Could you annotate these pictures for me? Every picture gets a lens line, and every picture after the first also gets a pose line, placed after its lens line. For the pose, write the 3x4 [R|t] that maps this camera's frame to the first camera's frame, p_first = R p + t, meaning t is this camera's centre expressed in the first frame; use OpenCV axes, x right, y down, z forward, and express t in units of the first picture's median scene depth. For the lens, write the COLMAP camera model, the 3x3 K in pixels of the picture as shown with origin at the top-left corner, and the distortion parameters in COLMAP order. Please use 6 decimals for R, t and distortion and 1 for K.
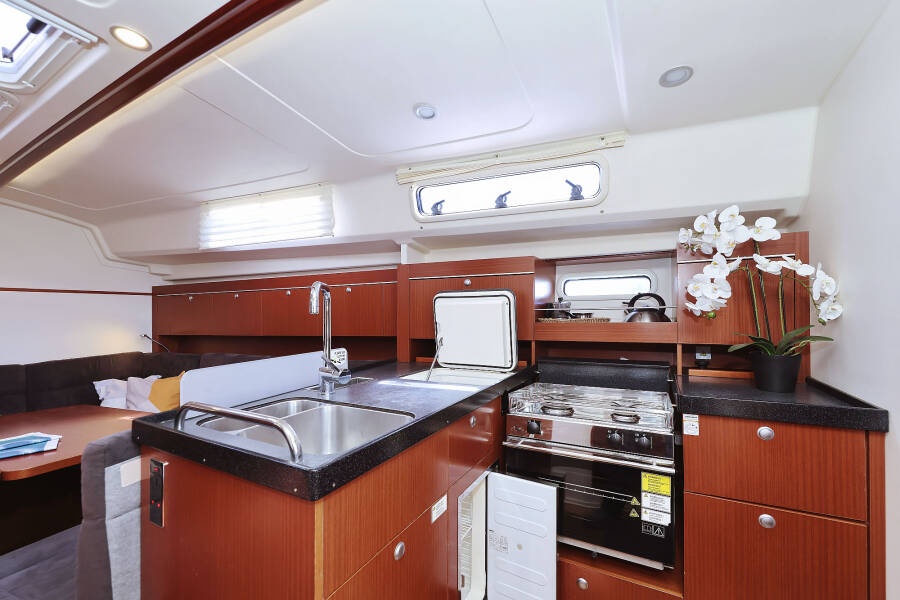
lens RADIAL K [[376.8, 0, 468.1], [0, 376.8, 303.0], [0, 0, 1]] dist [-0.000375, -0.000486]
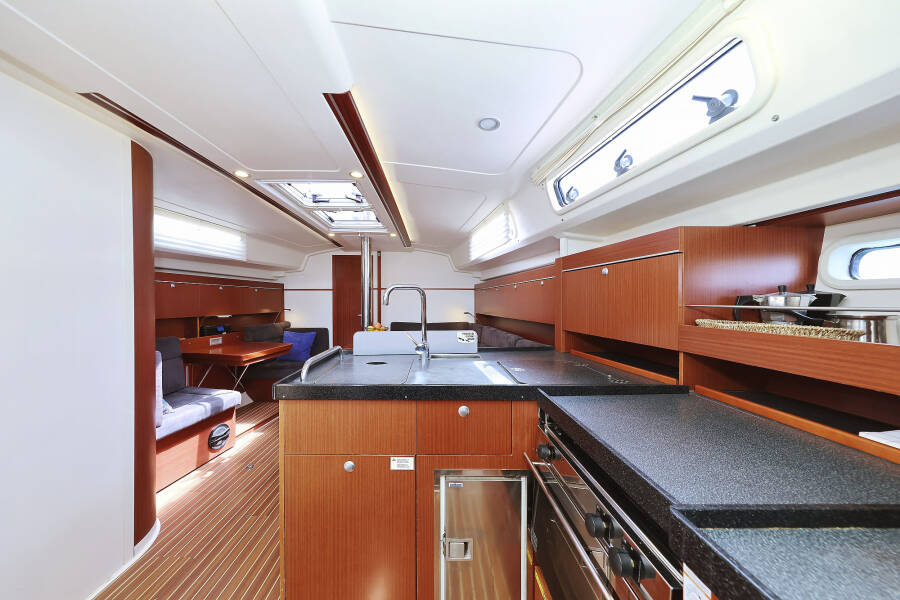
lens RADIAL K [[294.9, 0, 429.9], [0, 294.9, 302.8], [0, 0, 1]] dist [-0.001247, -0.000039]
pose [[0.456615, 0.027939, -0.889226, 0.481815], [-0.001762, 0.999533, 0.030500, -0.005302], [0.889663, -0.012360, 0.456451, 0.383722]]
